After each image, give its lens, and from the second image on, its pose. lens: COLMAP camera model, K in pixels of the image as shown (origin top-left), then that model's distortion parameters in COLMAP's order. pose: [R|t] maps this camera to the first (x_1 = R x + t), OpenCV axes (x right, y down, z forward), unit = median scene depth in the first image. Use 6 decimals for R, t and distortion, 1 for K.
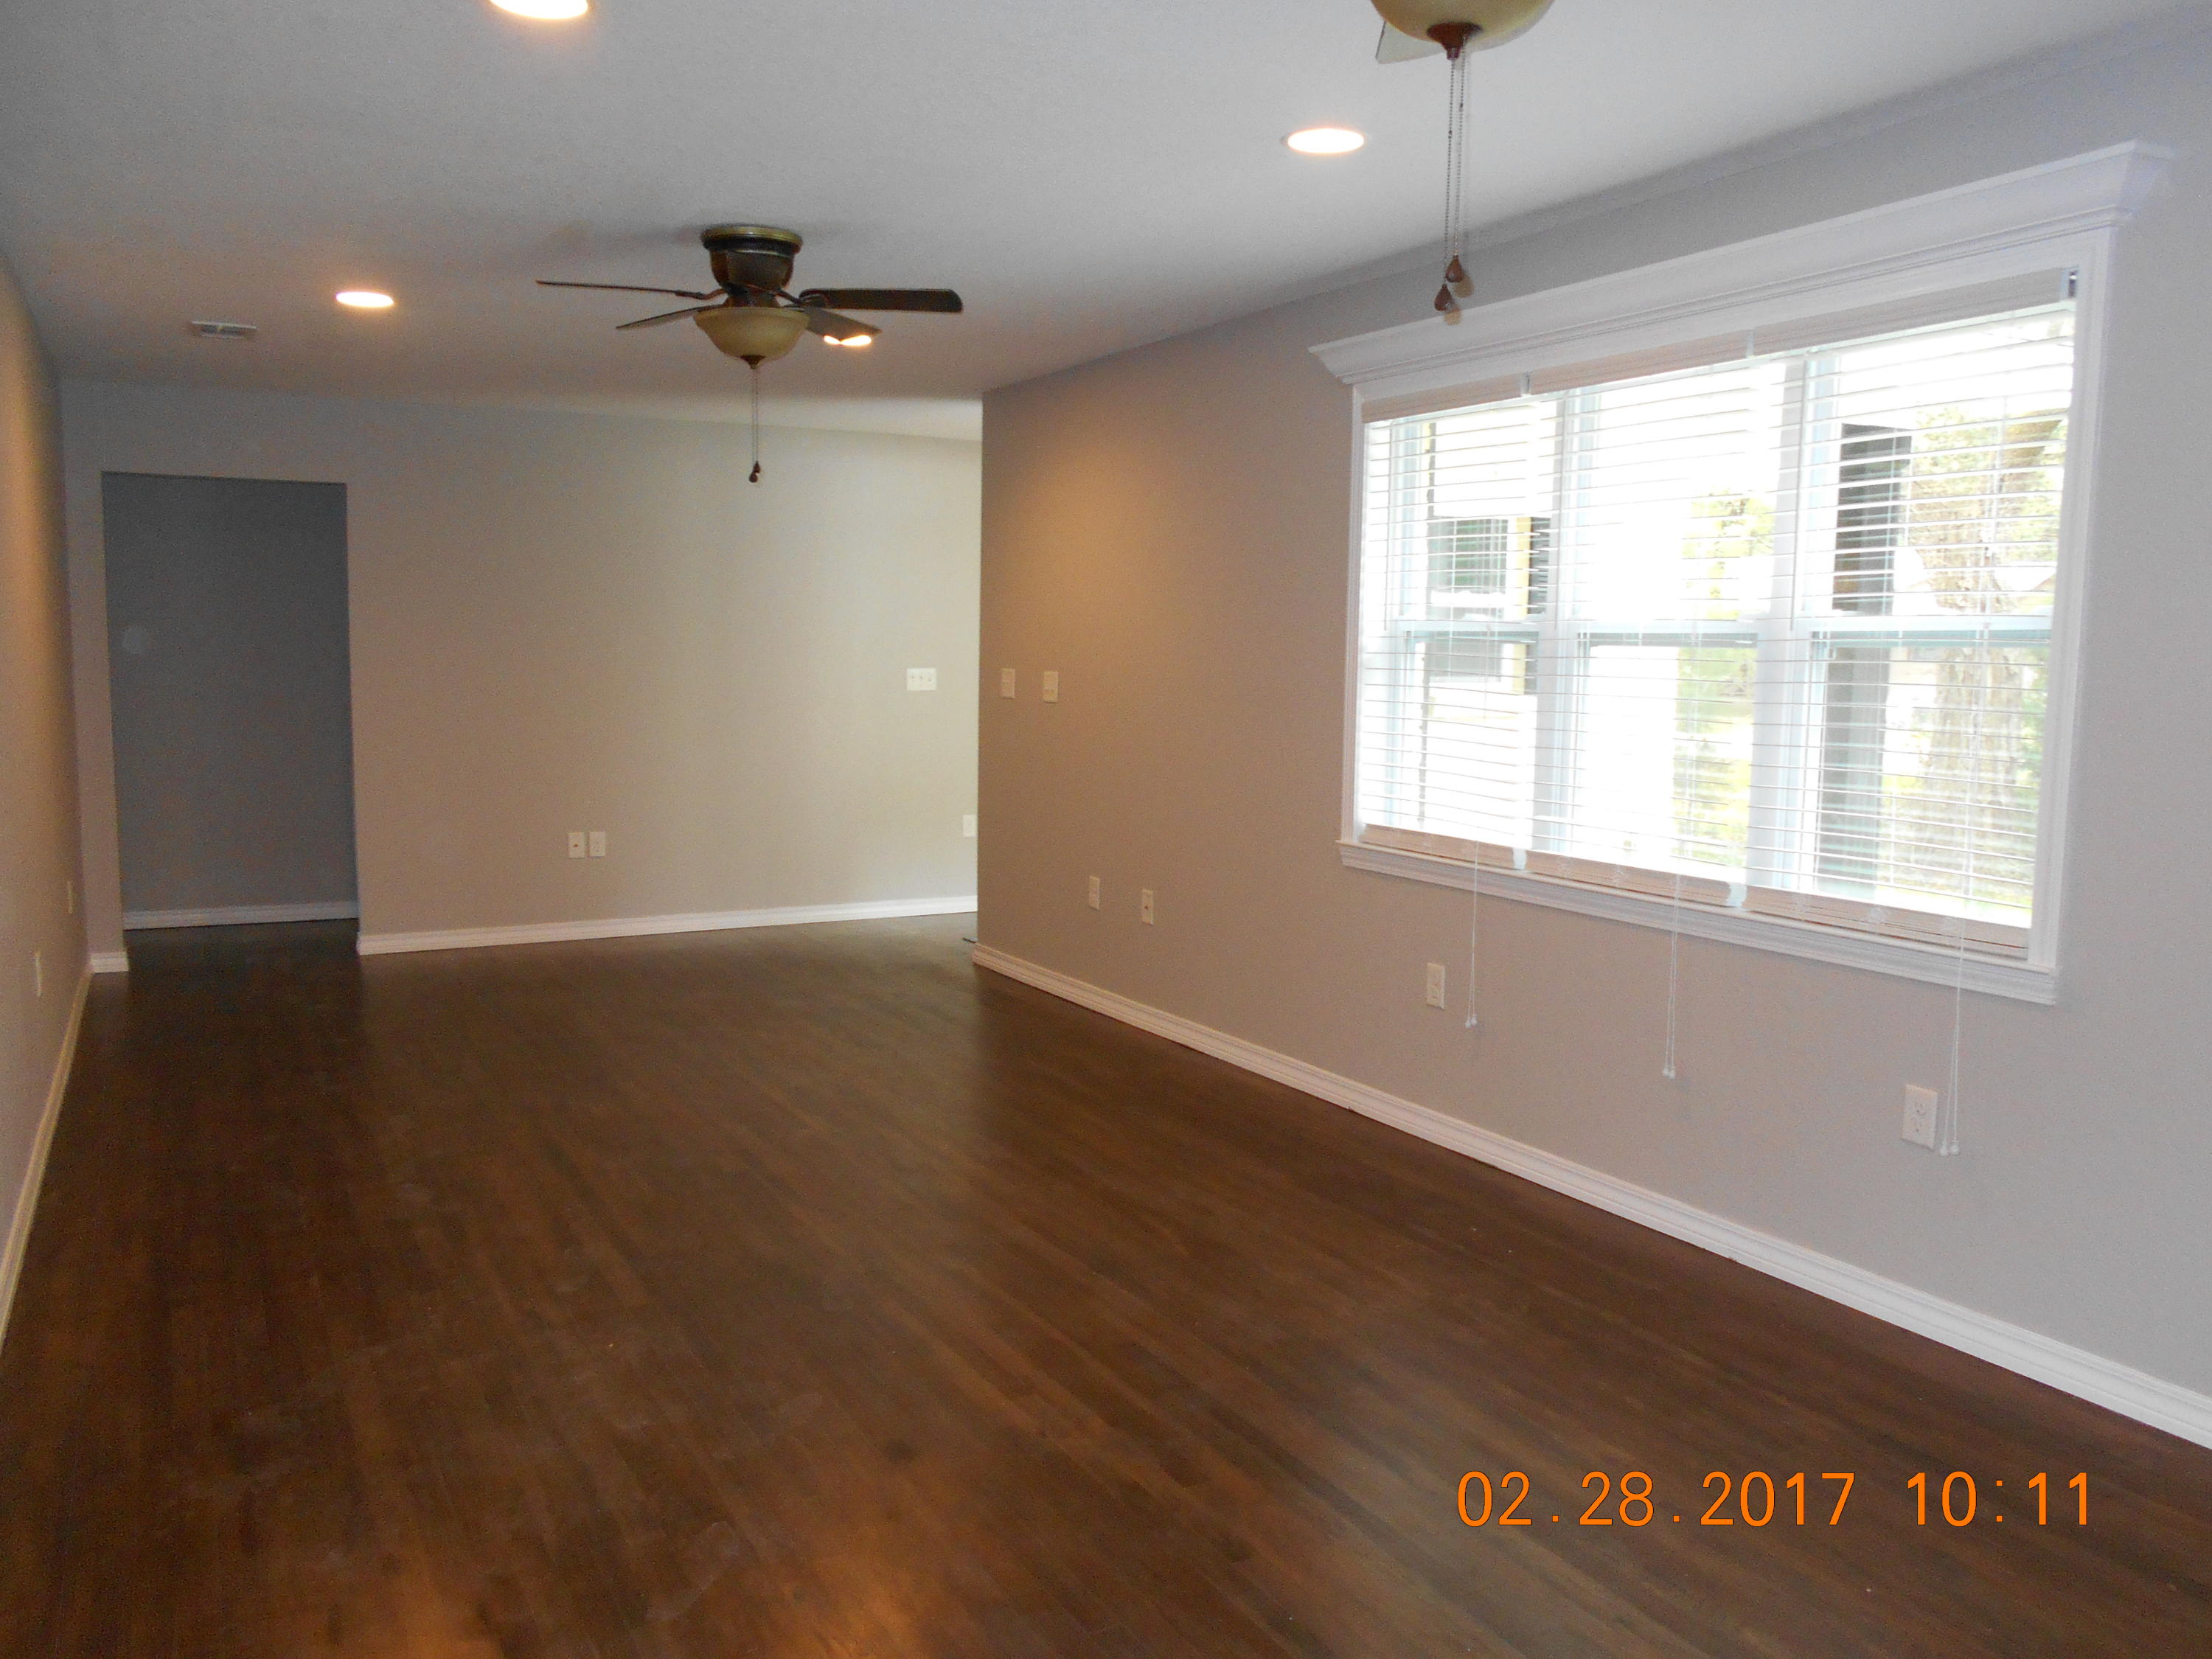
lens RADIAL K [[1752.5, 0, 1120.2], [0, 1752.5, 836.6], [0, 0, 1]] dist [-0.041763, 0.054049]
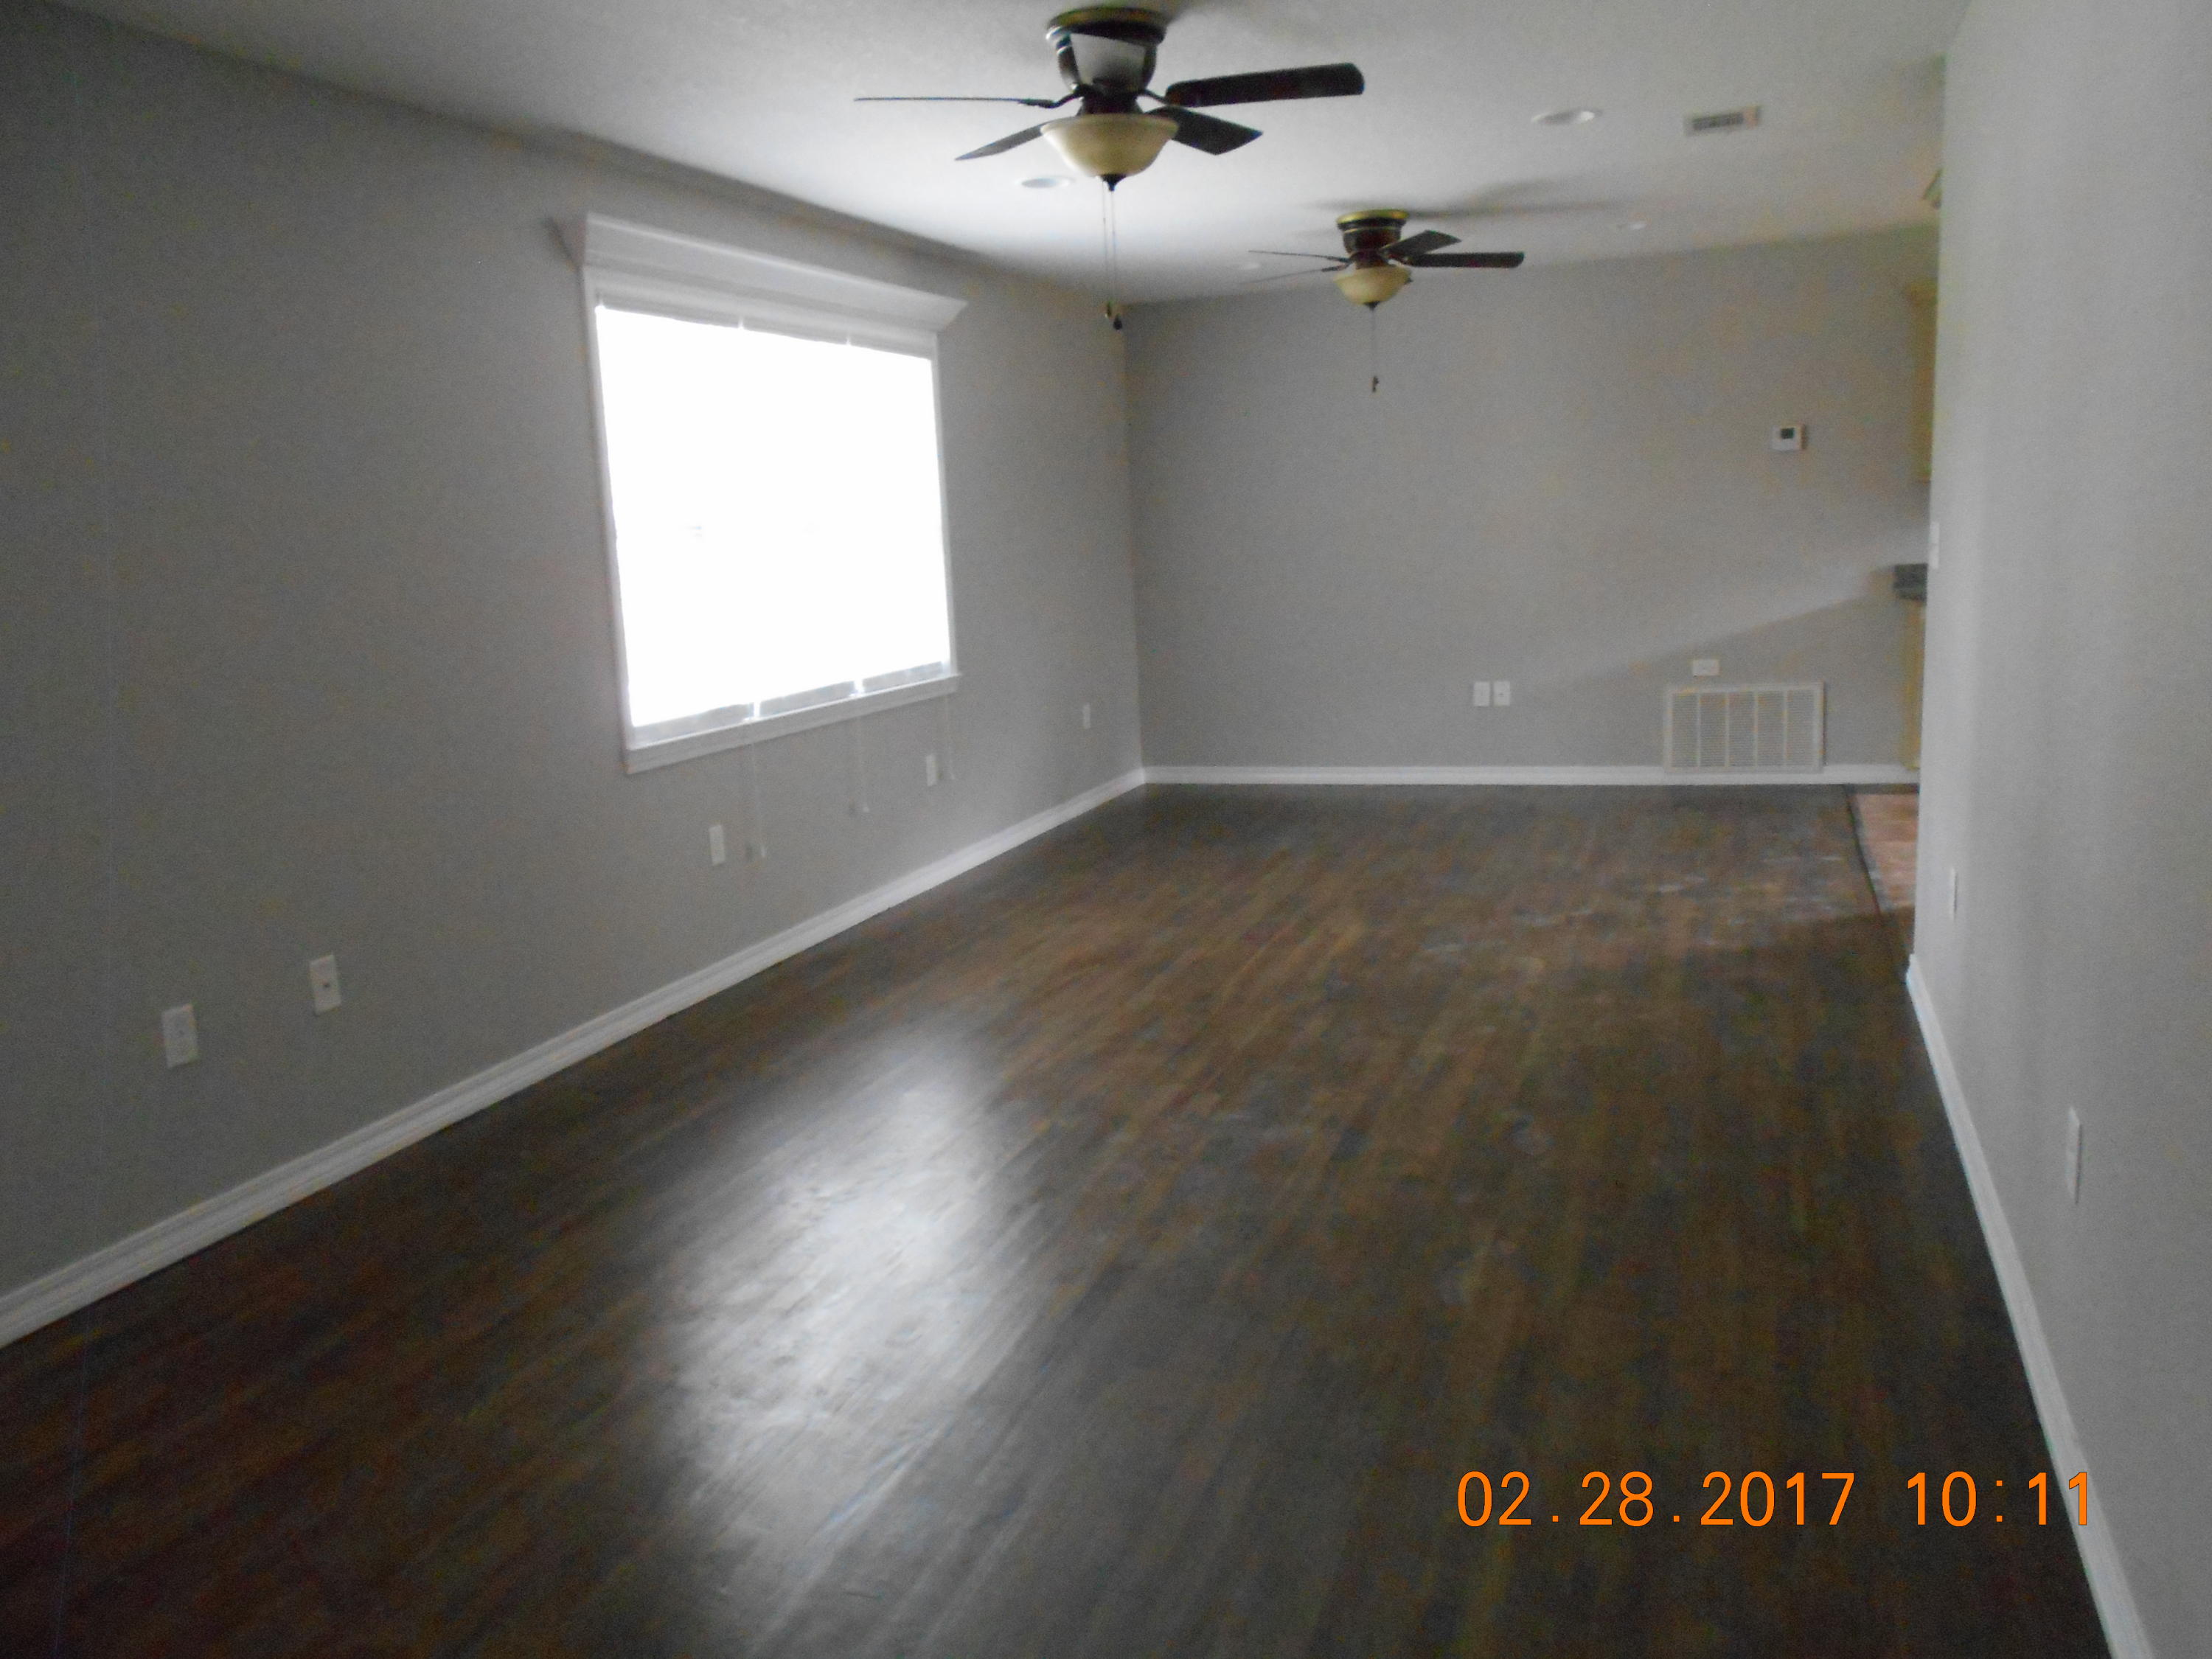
lens RADIAL K [[1752.5, 0, 1120.2], [0, 1752.5, 836.6], [0, 0, 1]] dist [-0.041763, 0.054049]
pose [[-0.665357, -0.103557, 0.739308, -0.857950], [0.131504, 0.958587, 0.252622, -0.178532], [-0.734852, 0.265305, -0.624184, 1.585456]]
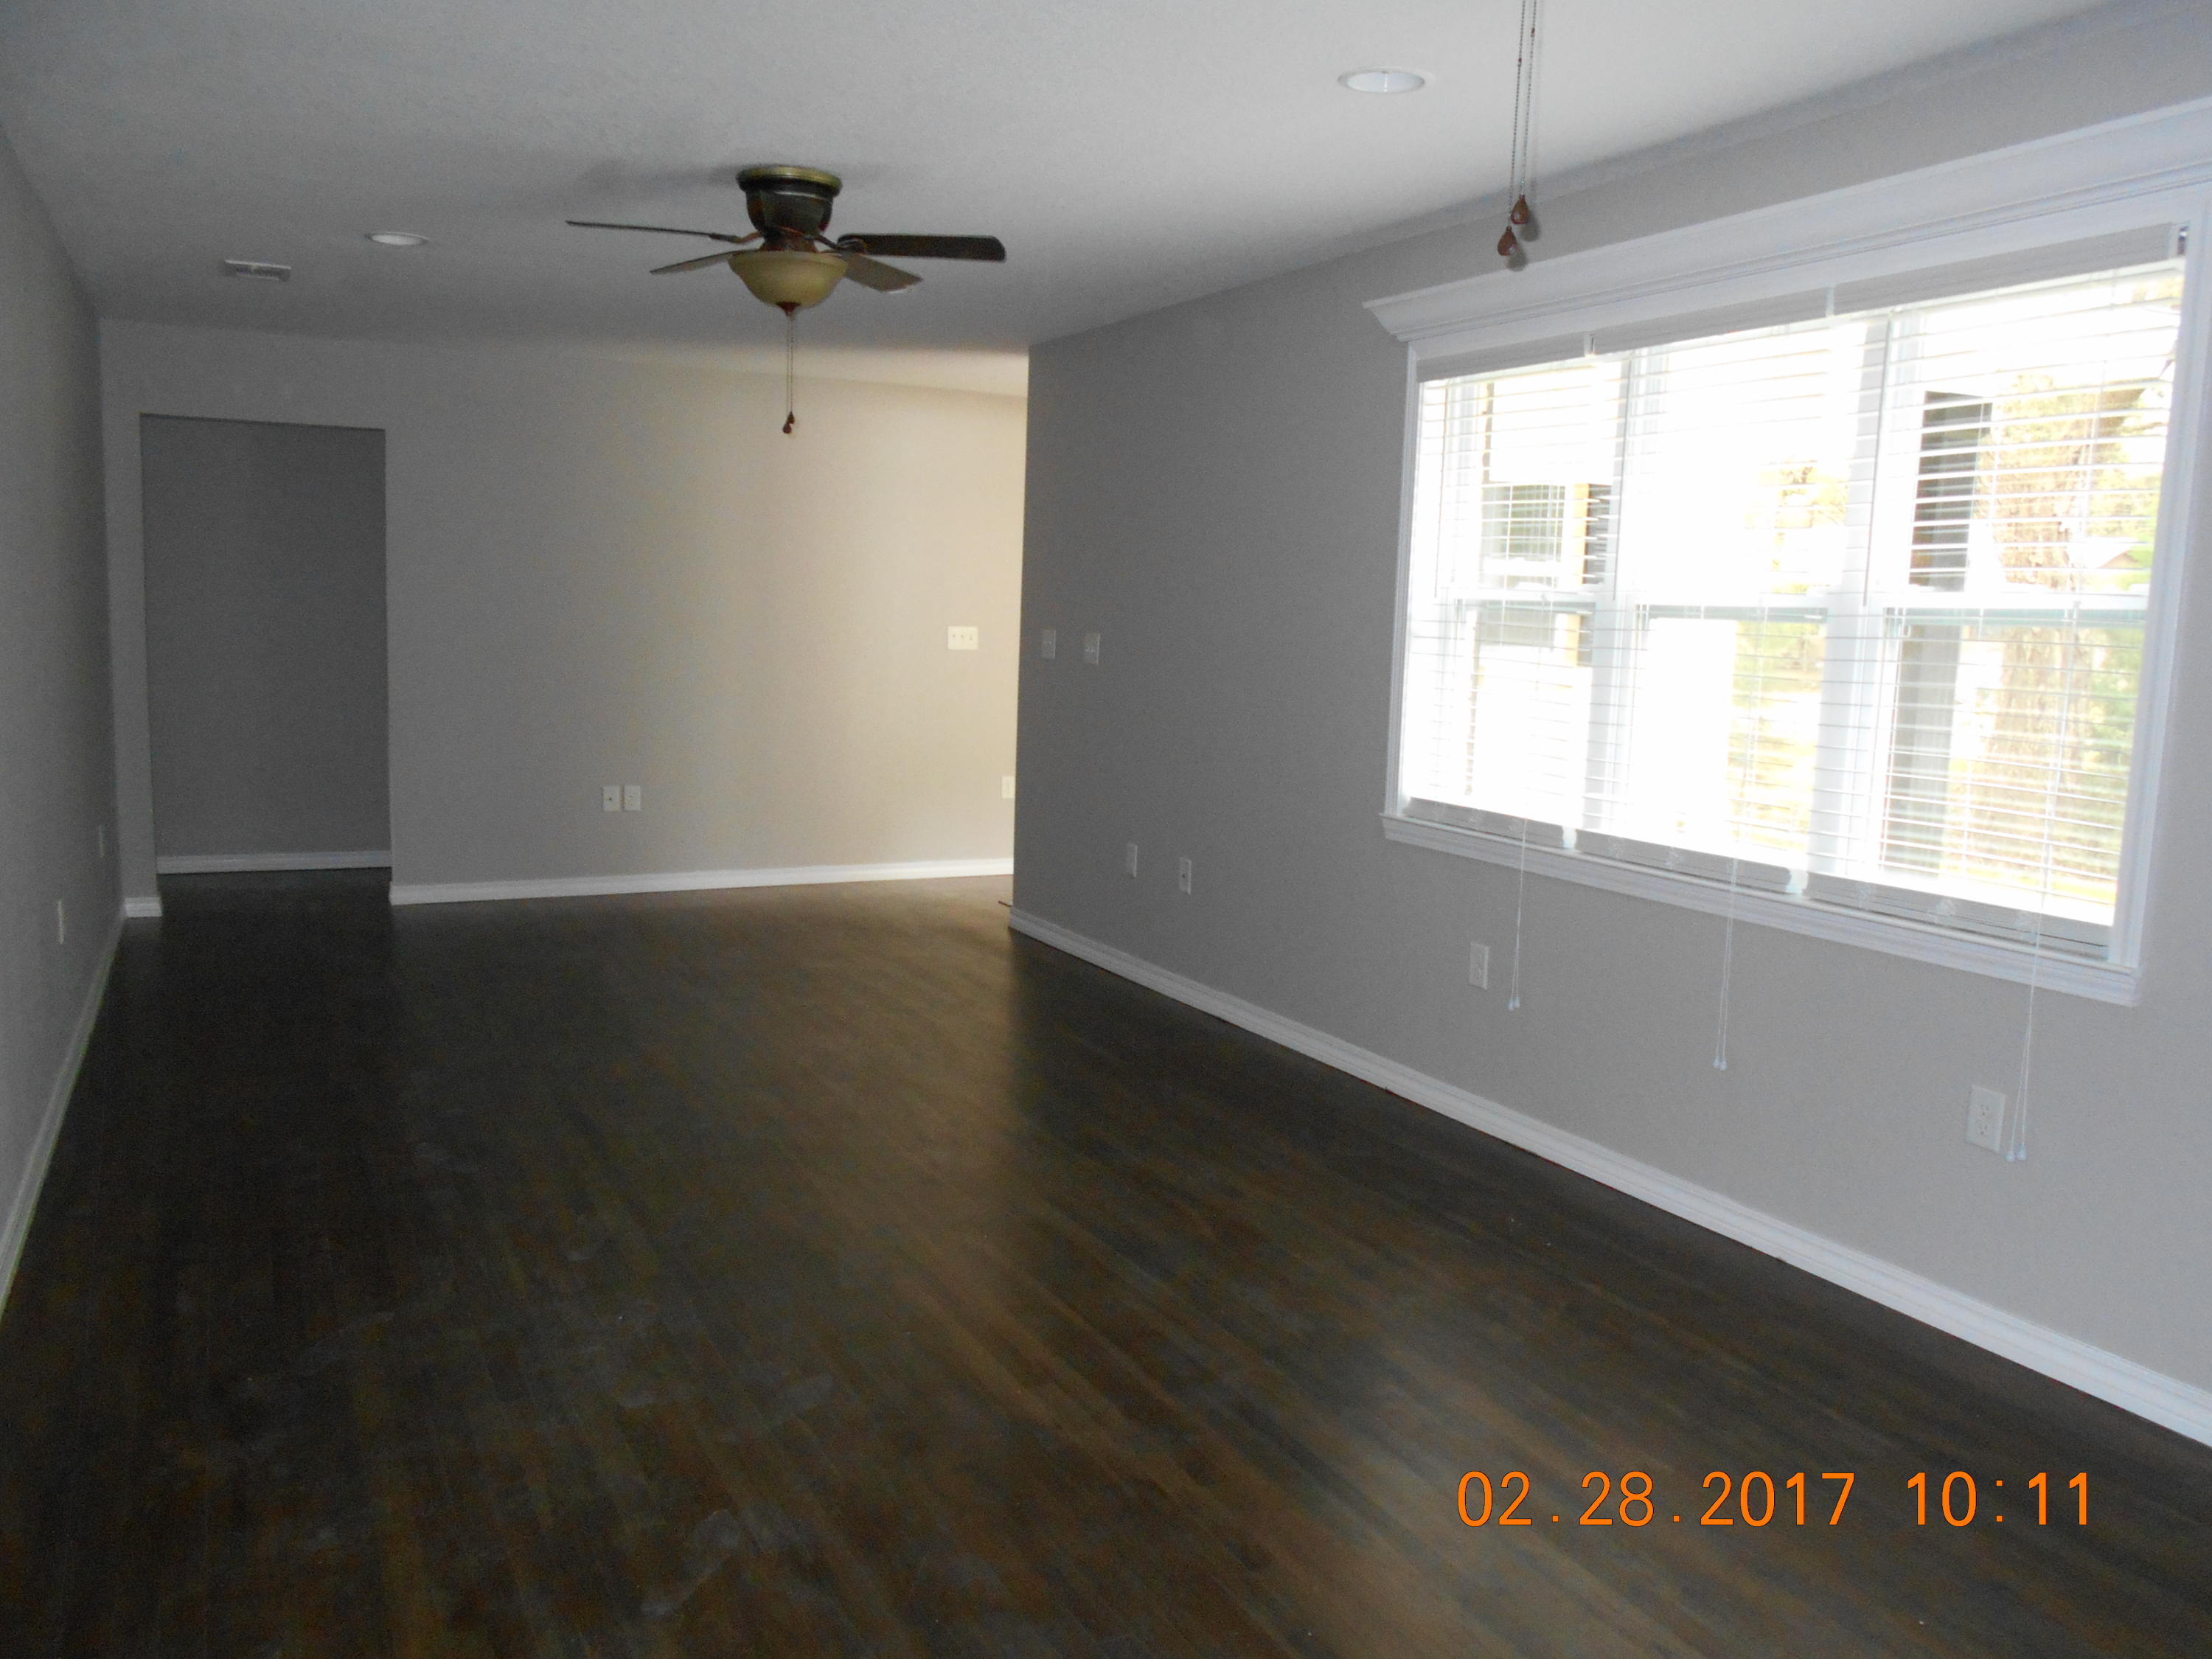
lens RADIAL K [[1750.4, 0, 1110.3], [0, 1750.4, 836.6], [0, 0, 1]] dist [-0.014569, 0.014533]
pose [[0.999289, 0.022425, -0.030314, 0.004465], [-0.021748, 0.999510, 0.022494, -0.004233], [0.030804, -0.021819, 0.999287, 0.027607]]
